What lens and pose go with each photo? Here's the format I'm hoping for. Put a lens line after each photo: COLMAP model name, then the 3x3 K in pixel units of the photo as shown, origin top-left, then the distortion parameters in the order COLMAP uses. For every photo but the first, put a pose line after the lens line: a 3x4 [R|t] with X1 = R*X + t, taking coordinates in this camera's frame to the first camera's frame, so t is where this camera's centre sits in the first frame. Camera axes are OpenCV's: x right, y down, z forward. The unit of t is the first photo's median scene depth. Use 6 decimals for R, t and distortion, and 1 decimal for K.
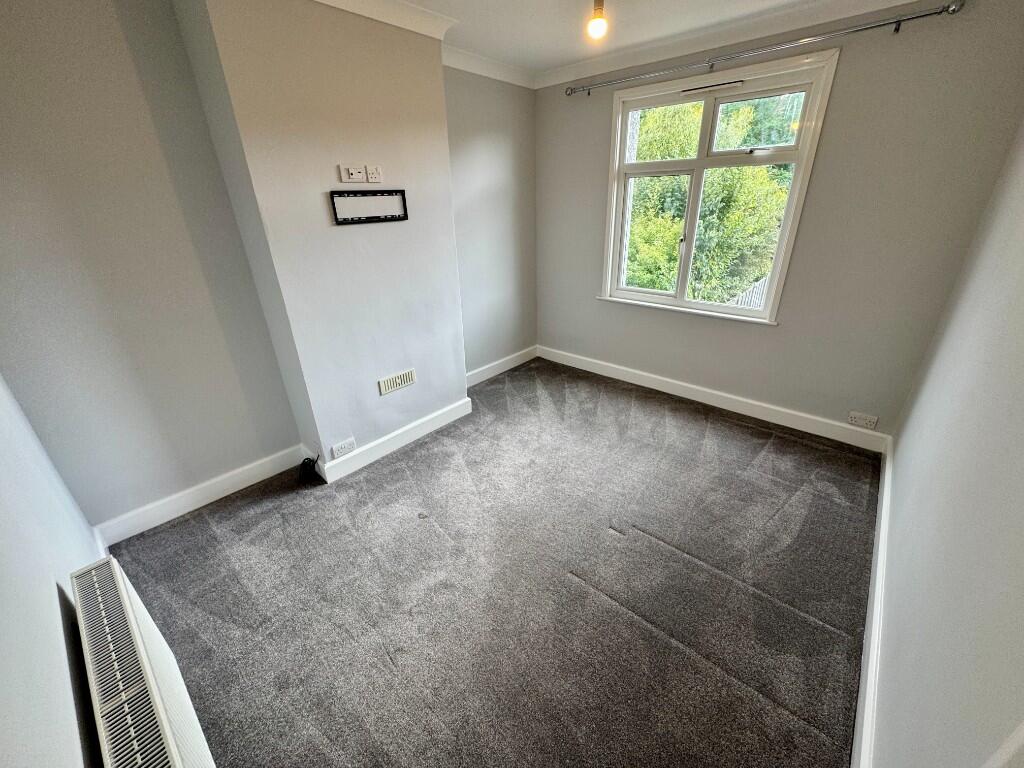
lens RADIAL K [[413.4, 0, 512.8], [0, 413.4, 388.0], [0, 0, 1]] dist [-0.001623, 0.000820]
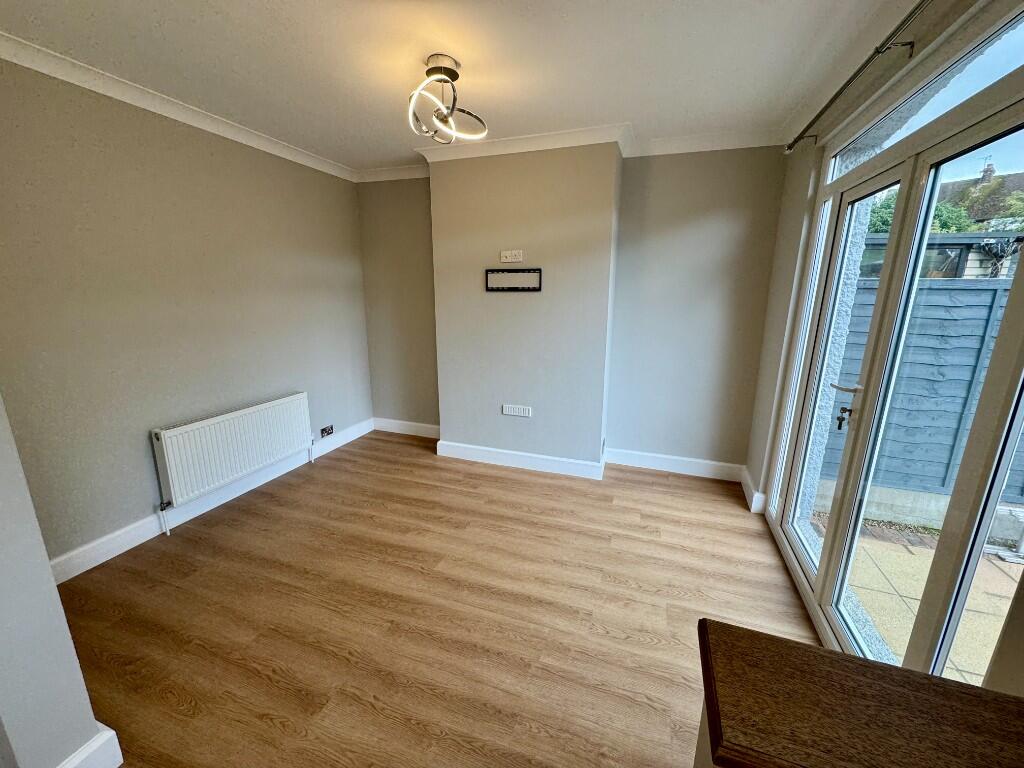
lens RADIAL K [[413.4, 0, 515.3], [0, 413.4, 383.7], [0, 0, 1]] dist [-0.001623, 0.000820]
pose [[0.398300, 0.242542, -0.884607, 0.961831], [-0.395282, 0.915649, 0.073075, -0.234767], [0.827713, 0.320564, 0.460576, 0.500139]]
